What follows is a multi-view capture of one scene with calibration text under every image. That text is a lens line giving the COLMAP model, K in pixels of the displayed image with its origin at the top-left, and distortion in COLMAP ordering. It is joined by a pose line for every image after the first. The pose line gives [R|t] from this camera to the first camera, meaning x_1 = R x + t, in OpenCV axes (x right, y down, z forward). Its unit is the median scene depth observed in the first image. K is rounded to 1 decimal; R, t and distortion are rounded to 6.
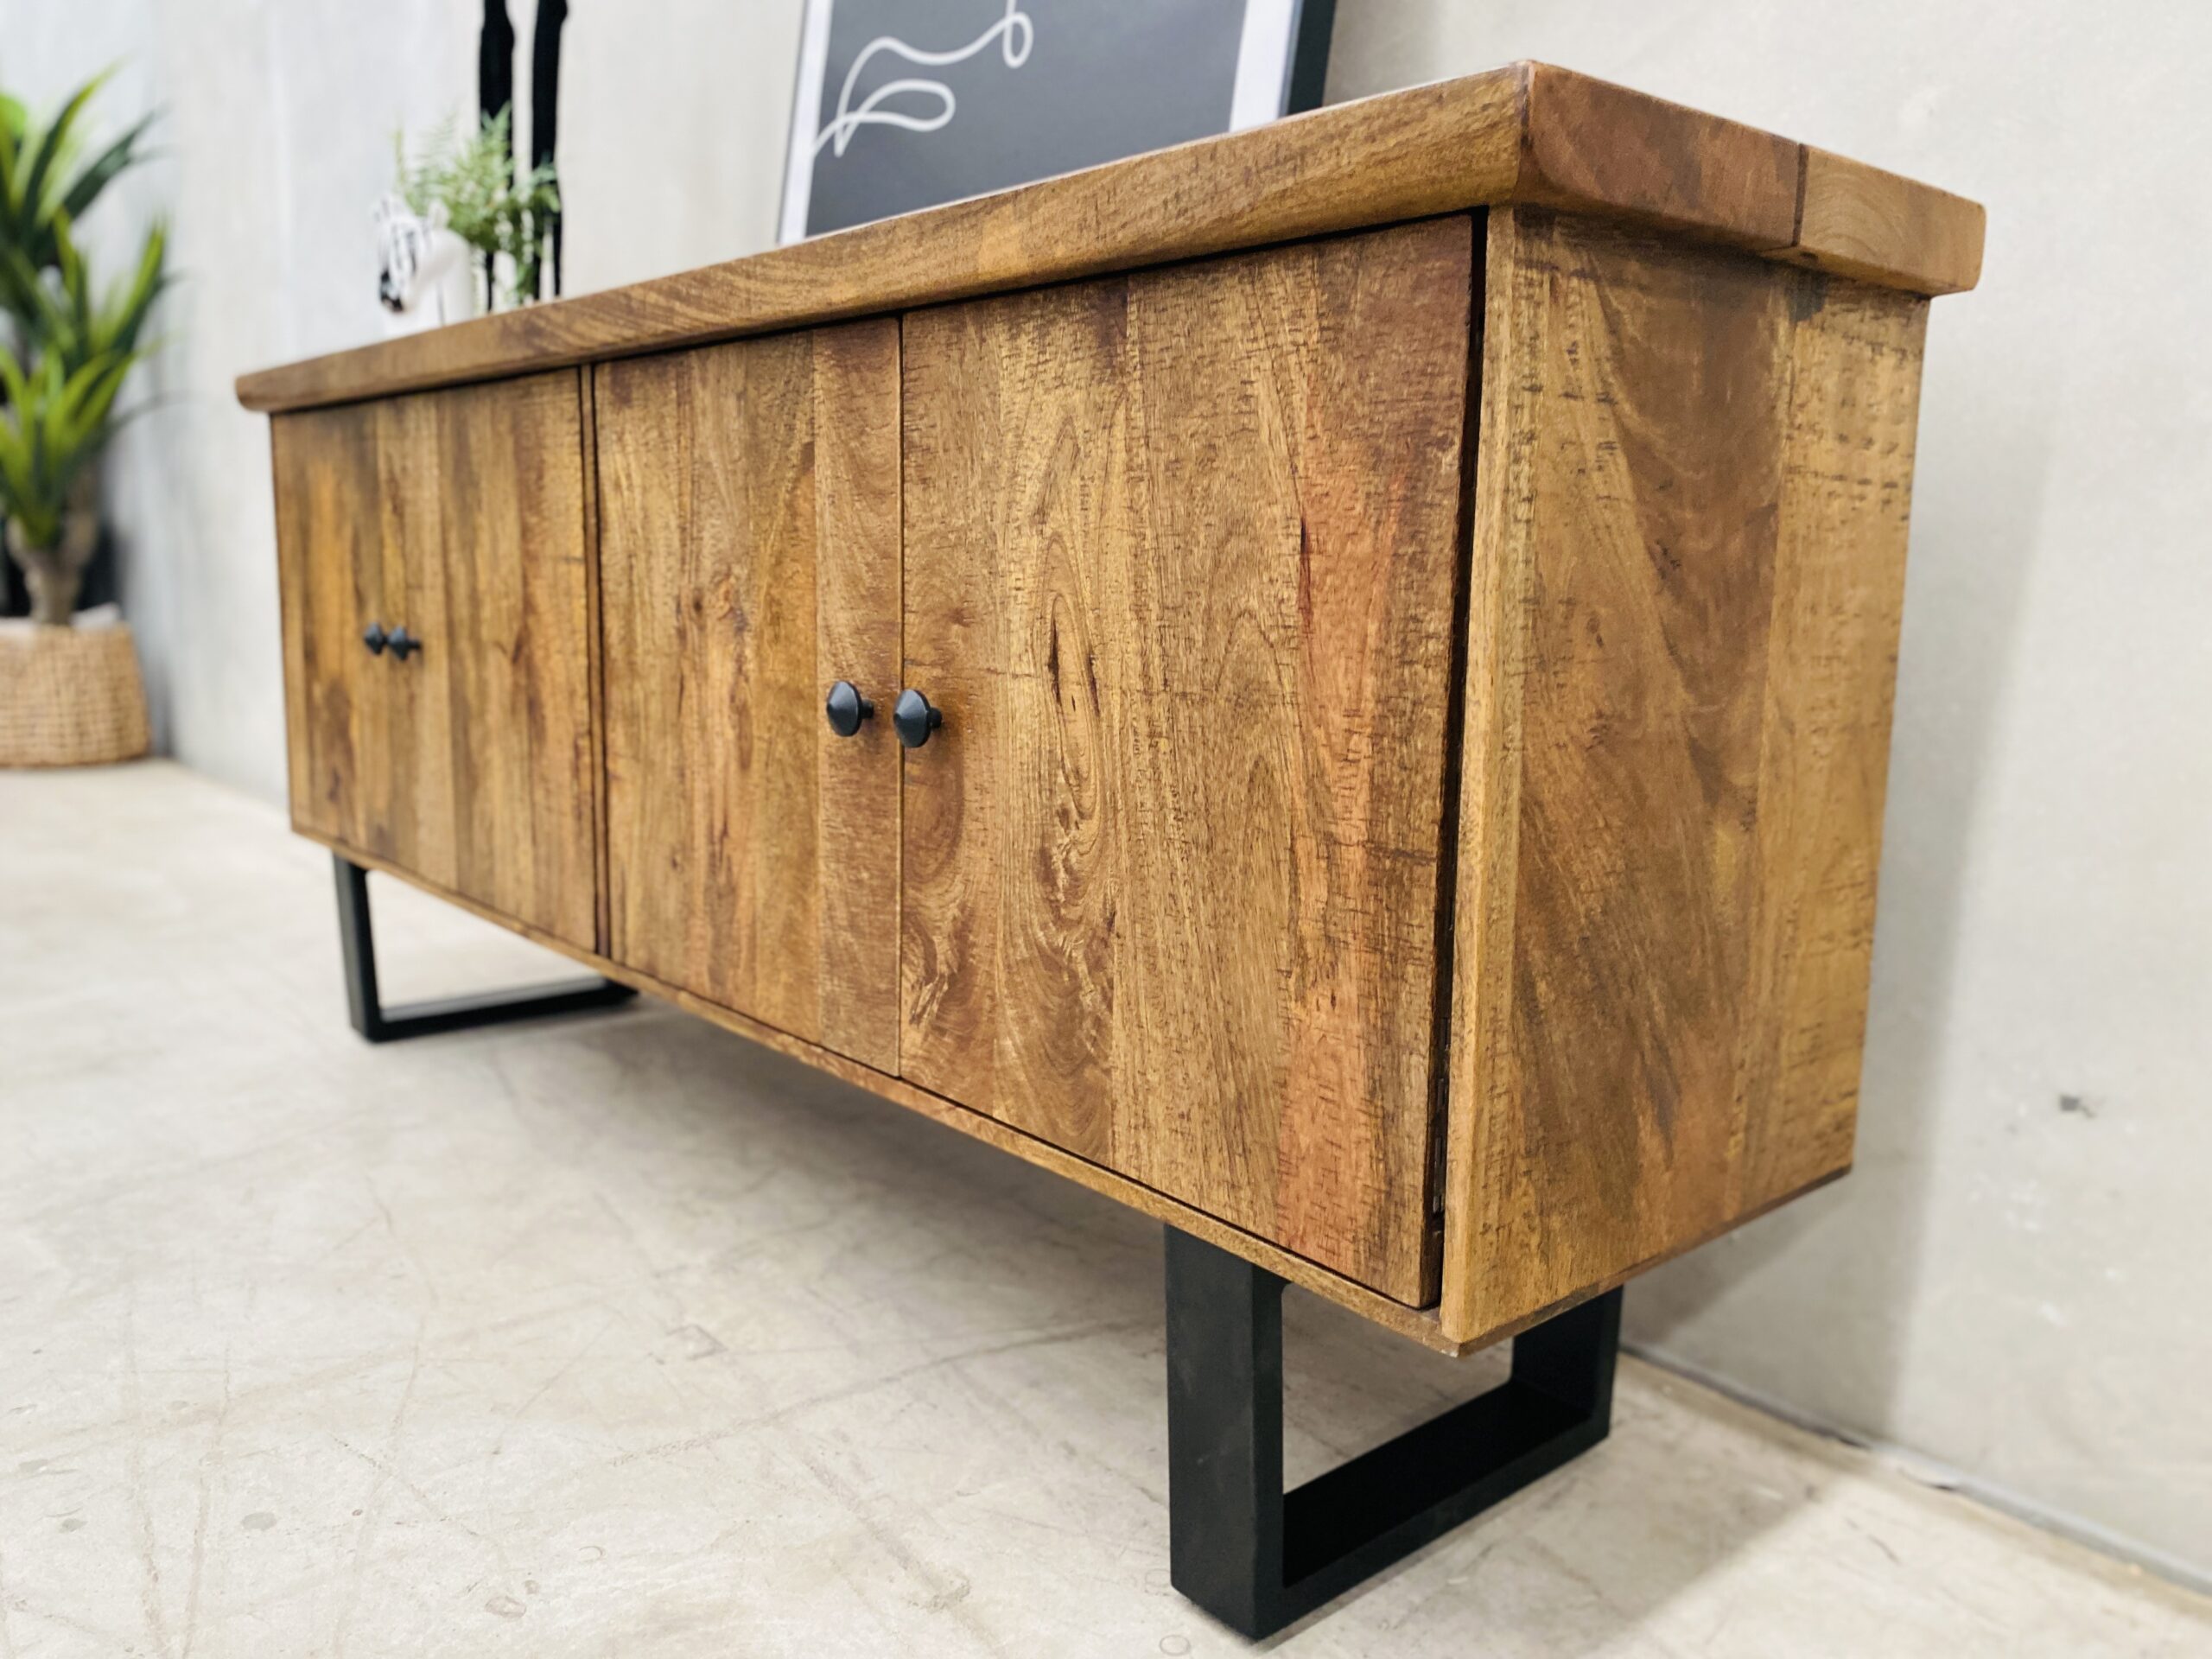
lens RADIAL K [[1696.0, 0, 1097.6], [0, 1696.0, 825.7], [0, 0, 1]] dist [0.038920, -0.033392]
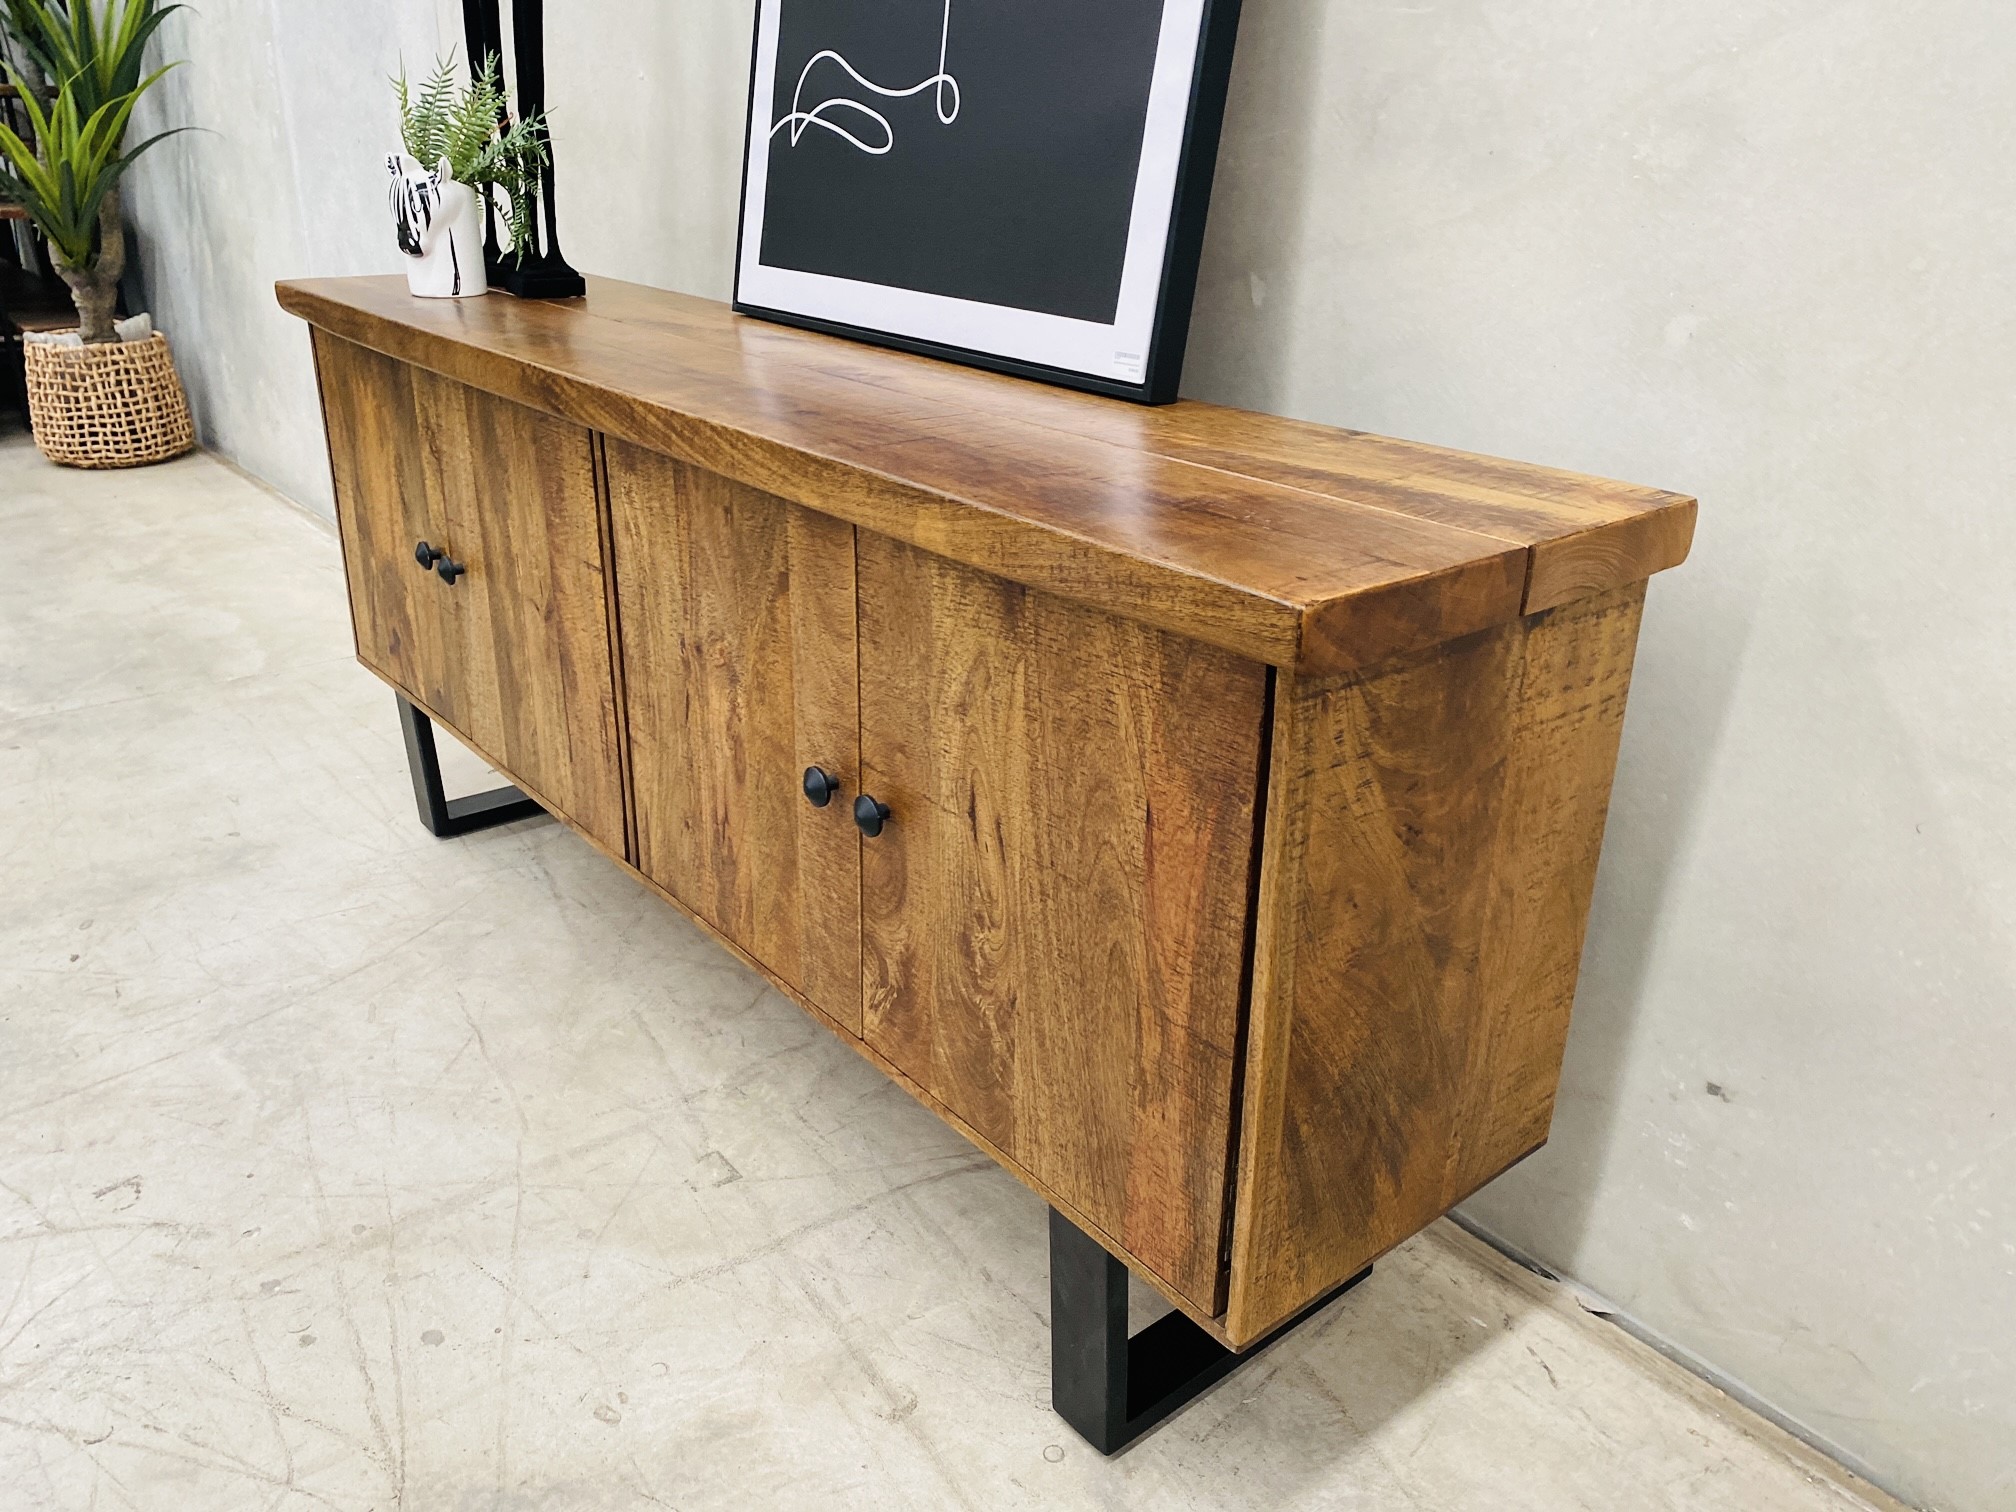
lens RADIAL K [[1545.7, 0, 1000.1], [0, 1545.7, 744.2], [0, 0, 1]] dist [0.038920, -0.033392]
pose [[0.999713, 0.008150, -0.022517, 0.022097], [-0.002691, 0.972581, 0.232550, -0.410643], [0.023795, -0.232423, 0.972324, -0.170570]]
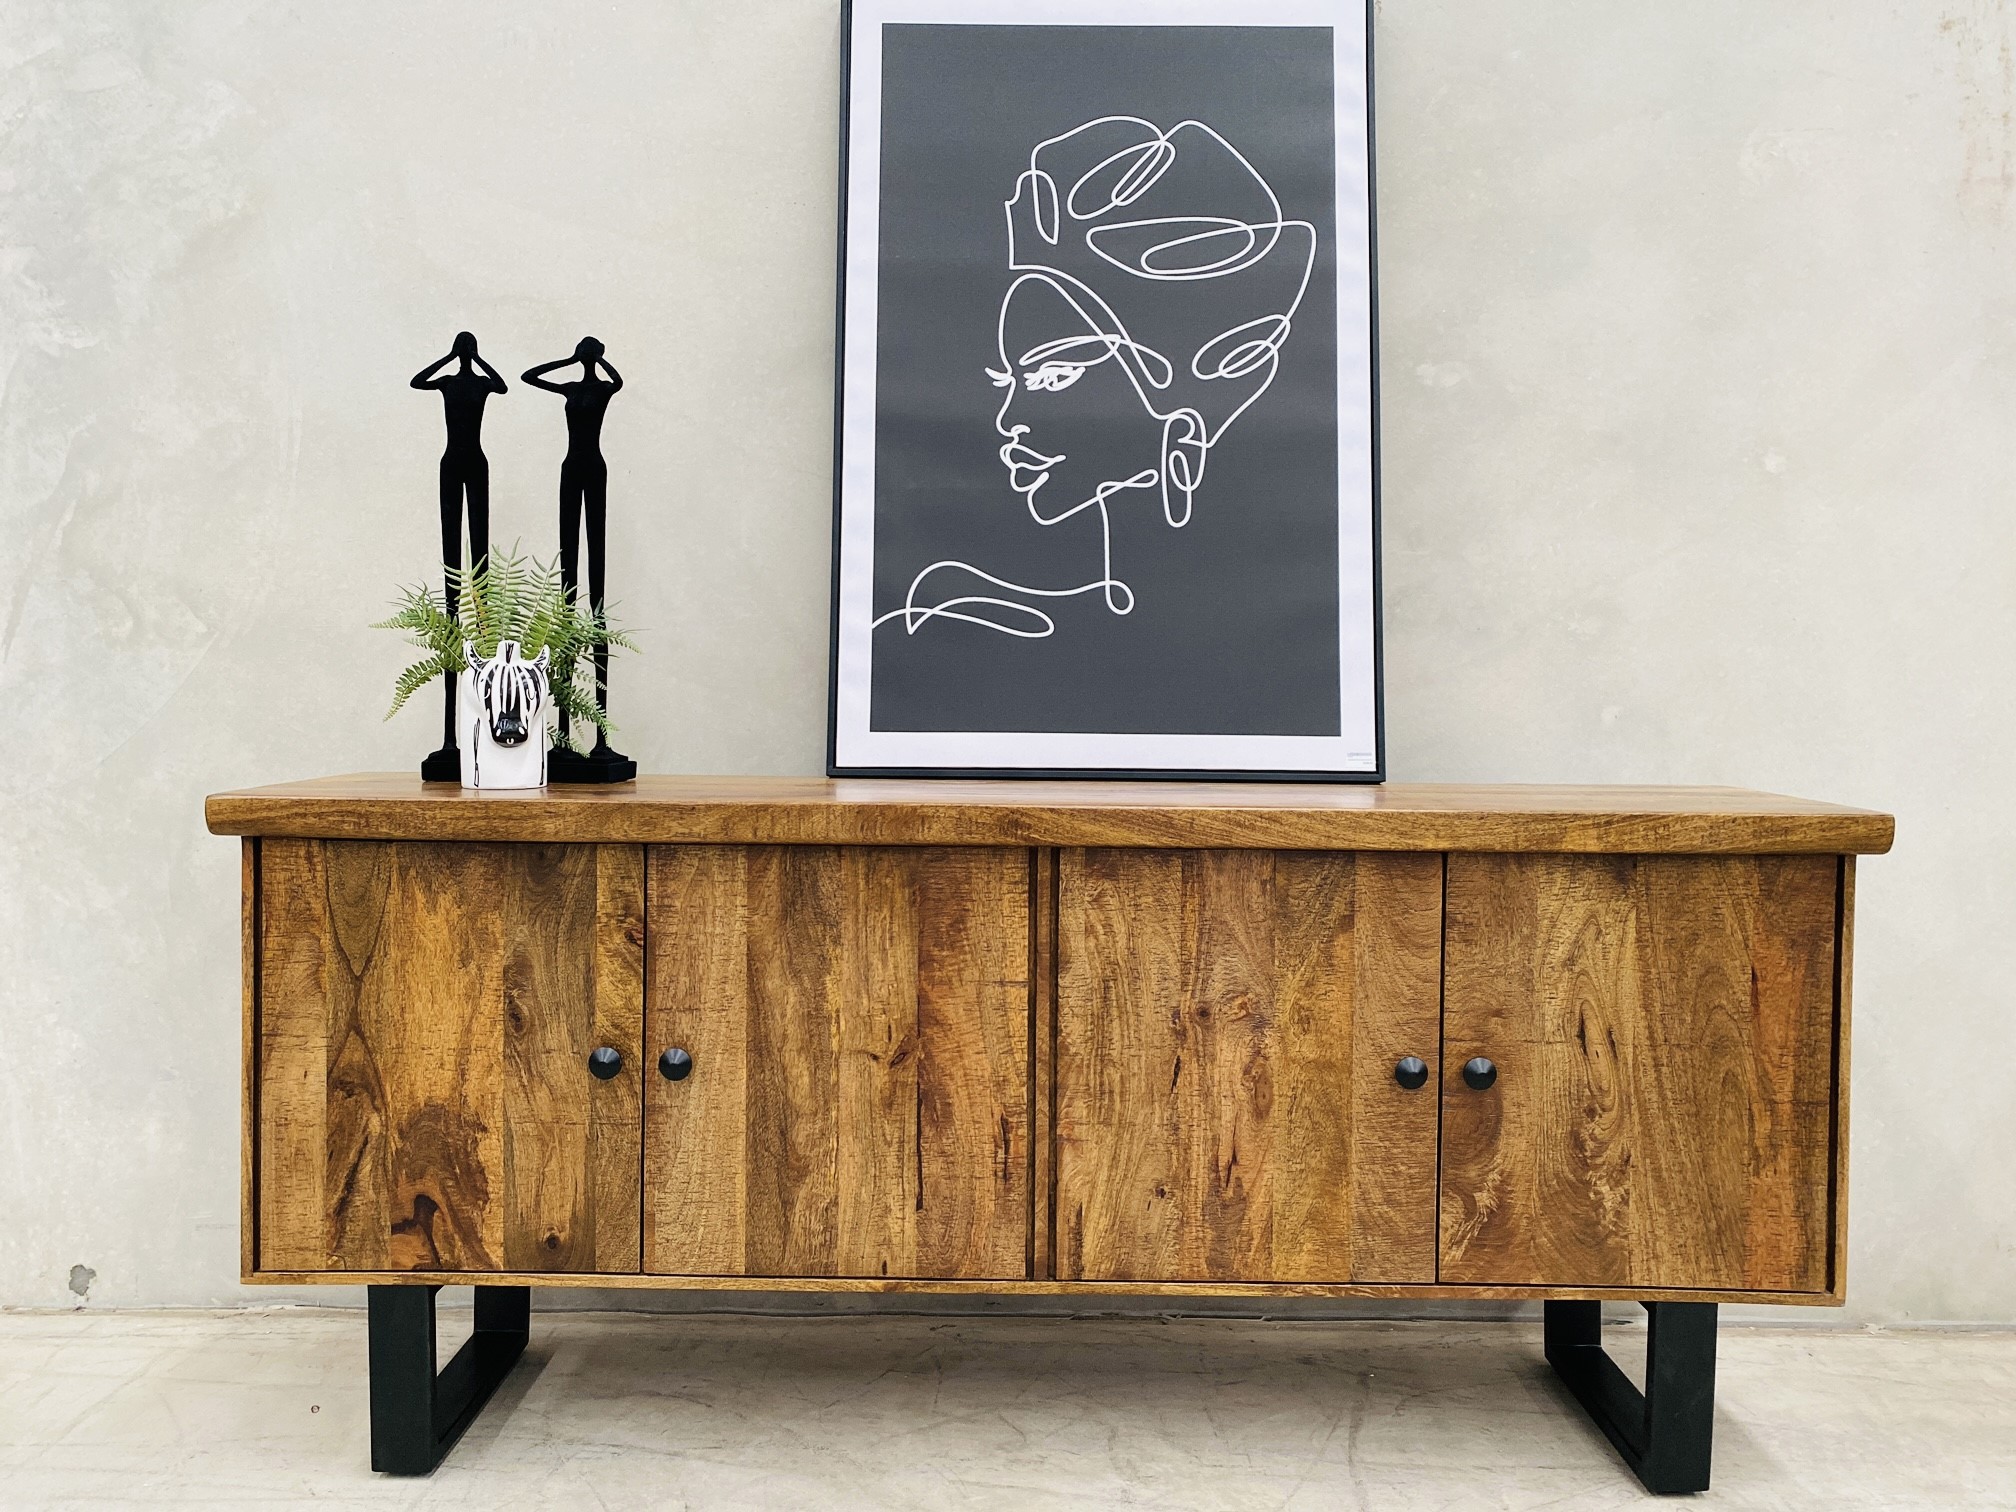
lens RADIAL K [[1545.7, 0, 1009.5], [0, 1545.7, 750.5], [0, 0, 1]] dist [0.038920, -0.033392]
pose [[0.659764, -0.047091, 0.749996, -1.696484], [0.120093, 0.991815, -0.043371, -0.400045], [-0.741815, 0.118684, 0.660019, 0.246498]]
